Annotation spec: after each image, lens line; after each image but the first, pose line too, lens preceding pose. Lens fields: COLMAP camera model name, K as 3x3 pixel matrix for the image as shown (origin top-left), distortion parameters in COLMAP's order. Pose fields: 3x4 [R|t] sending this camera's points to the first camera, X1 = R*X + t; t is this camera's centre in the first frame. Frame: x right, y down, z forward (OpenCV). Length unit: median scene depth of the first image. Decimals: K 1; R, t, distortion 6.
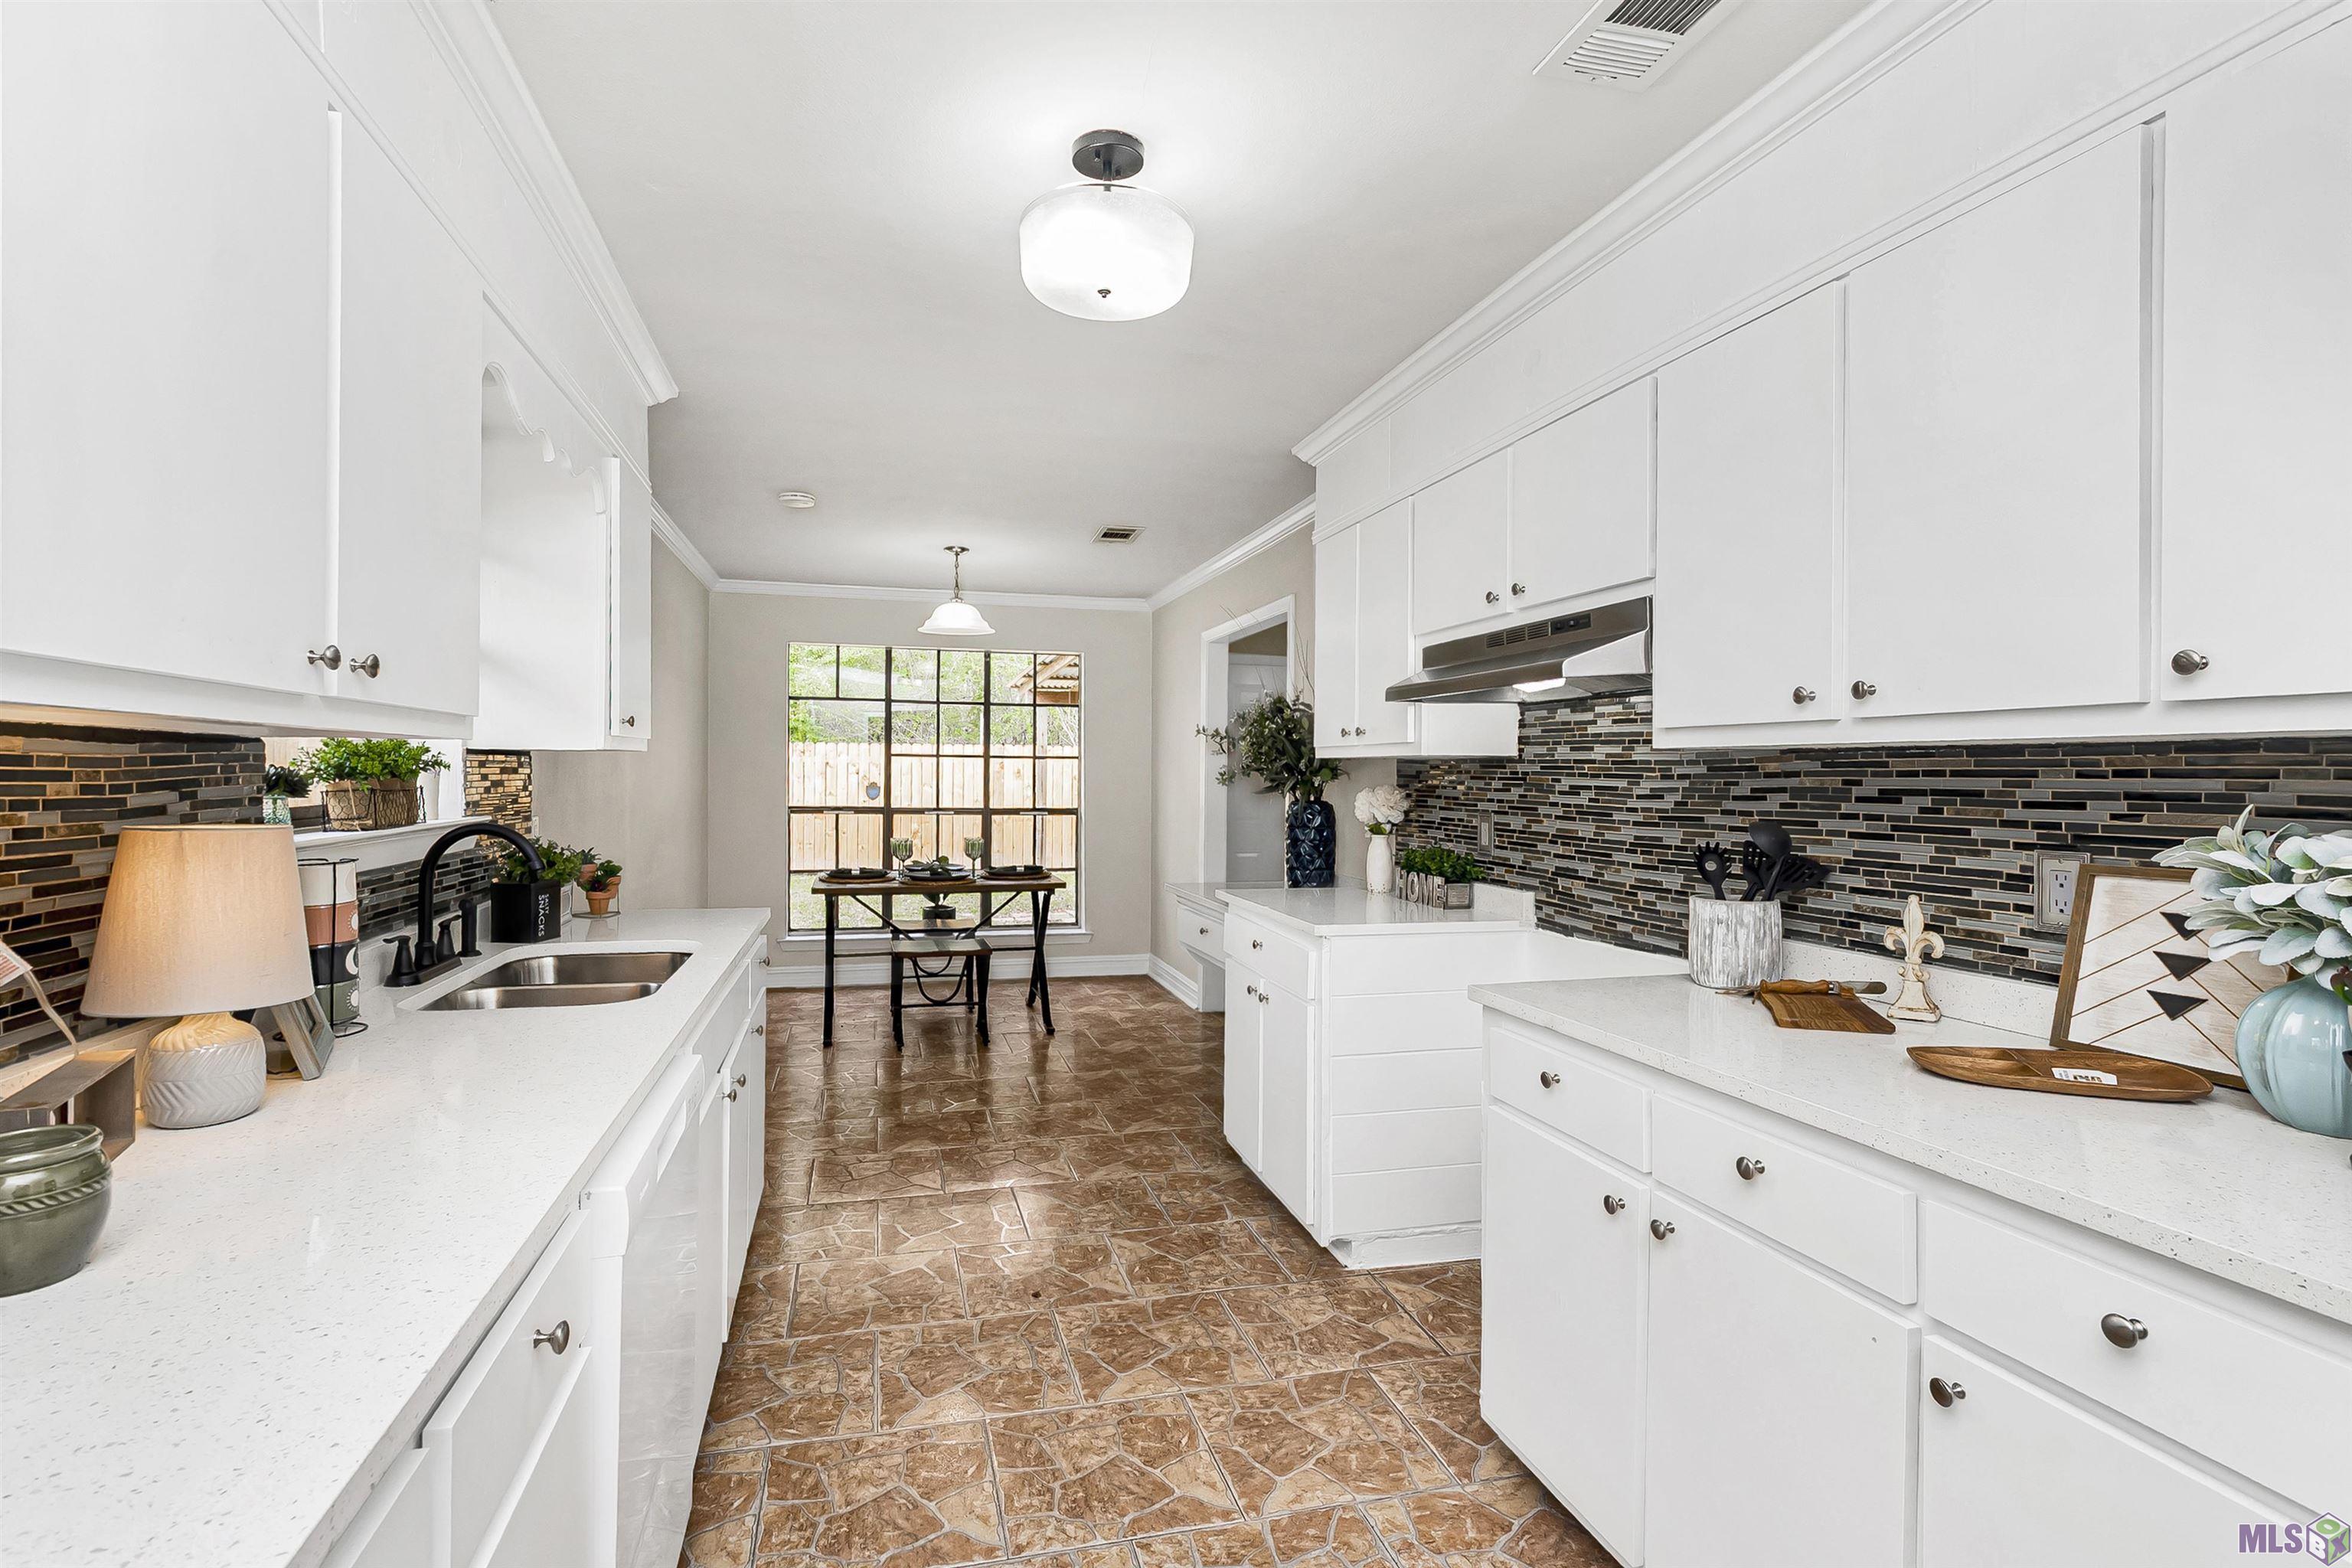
lens RADIAL K [[1009.1, 0, 1176.0], [0, 1009.1, 784.0], [0, 0, 1]] dist [-0.002461, -0.000072]
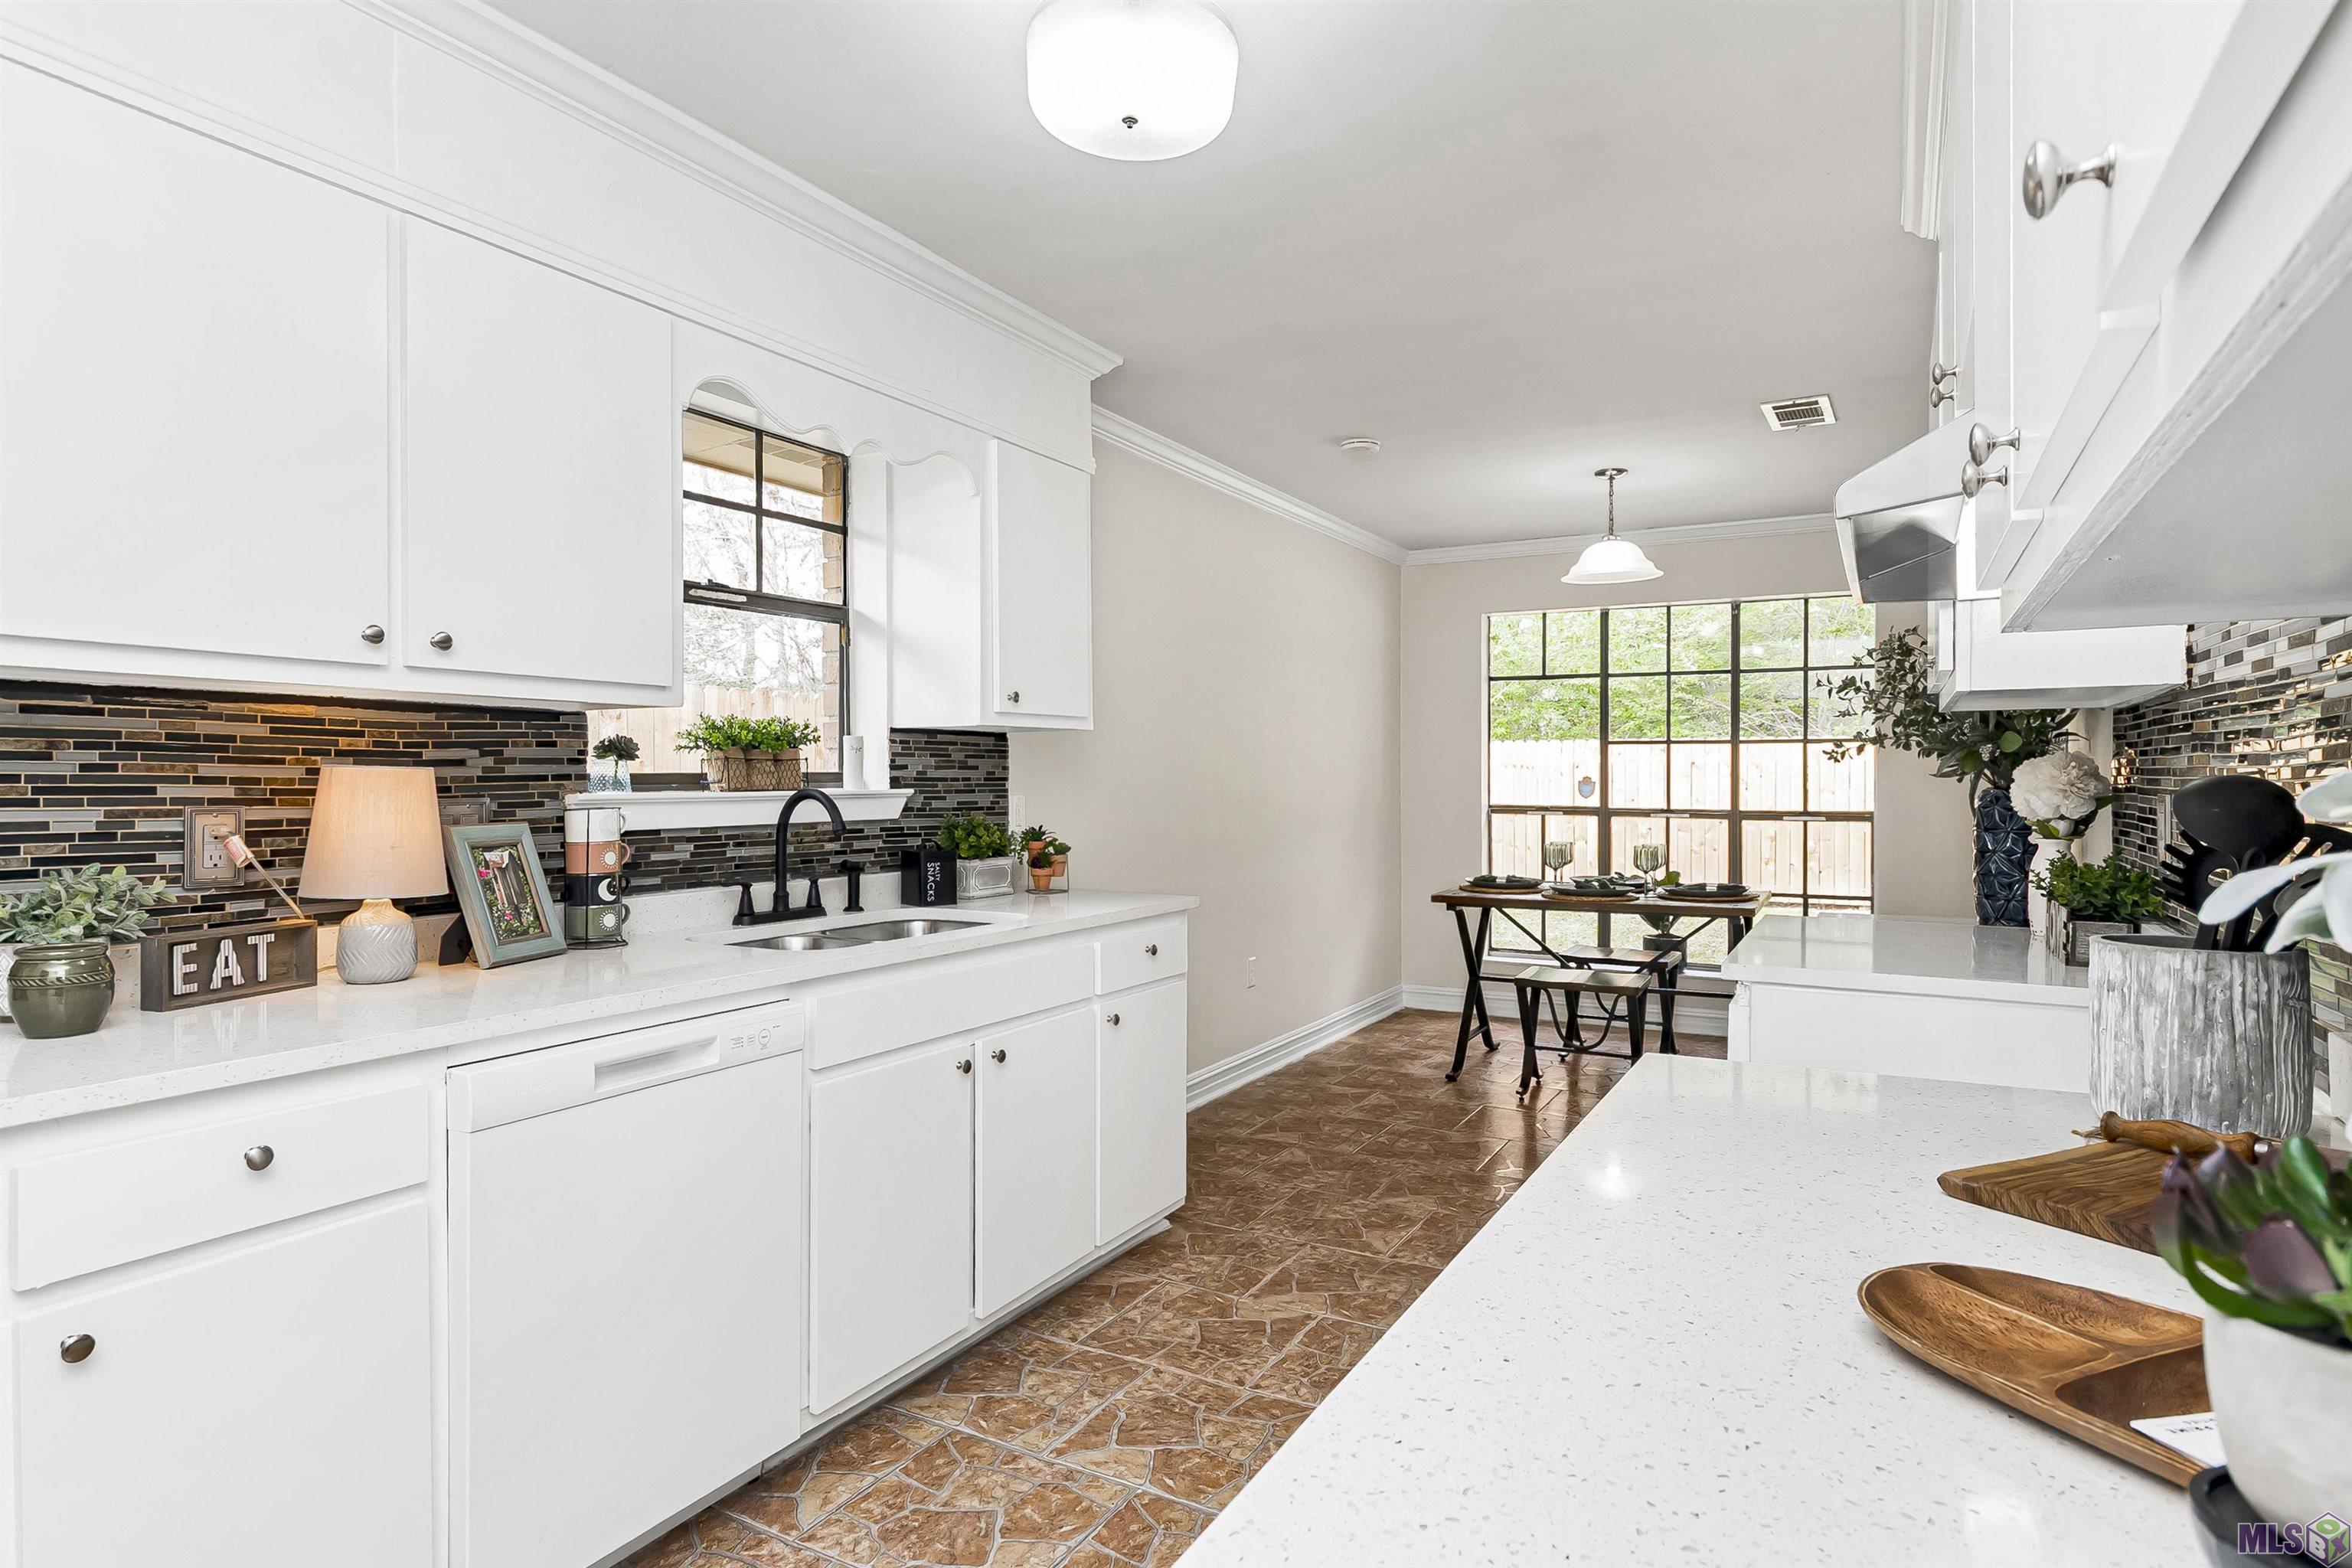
lens RADIAL K [[1213.1, 0, 1183.0], [0, 1213.1, 793.3], [0, 0, 1]] dist [0.007040, 0.000037]
pose [[0.758028, 0.003267, -0.652214, 0.134811], [-0.000024, 0.999988, 0.004981, 0.009985], [0.652222, -0.003759, 0.758019, 0.065890]]
